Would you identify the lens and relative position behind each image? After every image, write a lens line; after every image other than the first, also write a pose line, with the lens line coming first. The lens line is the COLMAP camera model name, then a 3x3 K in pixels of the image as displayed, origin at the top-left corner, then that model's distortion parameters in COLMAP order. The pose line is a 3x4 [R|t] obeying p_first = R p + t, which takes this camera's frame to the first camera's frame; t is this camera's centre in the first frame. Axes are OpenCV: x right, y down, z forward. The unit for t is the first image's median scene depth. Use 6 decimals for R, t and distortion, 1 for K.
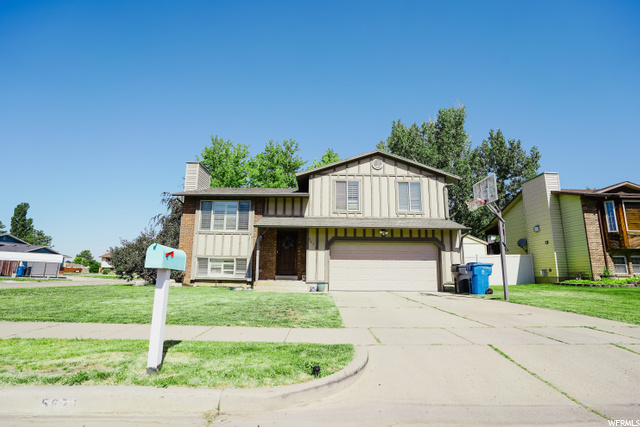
lens RADIAL K [[321.1, 0, 308.1], [0, 321.1, 213.6], [0, 0, 1]] dist [-0.041302, 0.001354]
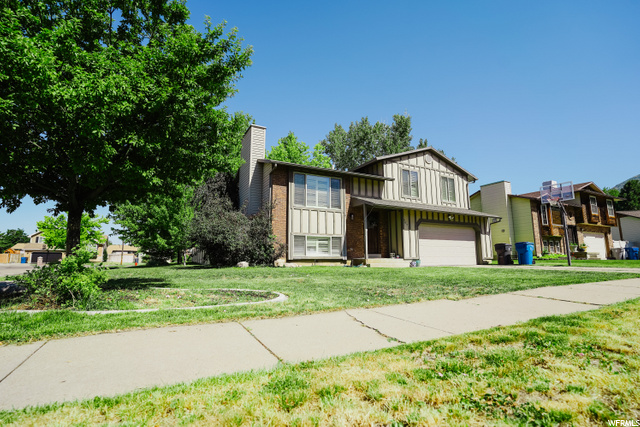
lens RADIAL K [[321.1, 0, 308.1], [0, 321.1, 213.6], [0, 0, 1]] dist [-0.041302, 0.001354]
pose [[0.875256, 0.055257, 0.480493, -0.751051], [-0.074399, 0.997010, 0.020867, 0.055066], [-0.477903, -0.054012, 0.876750, 0.188355]]
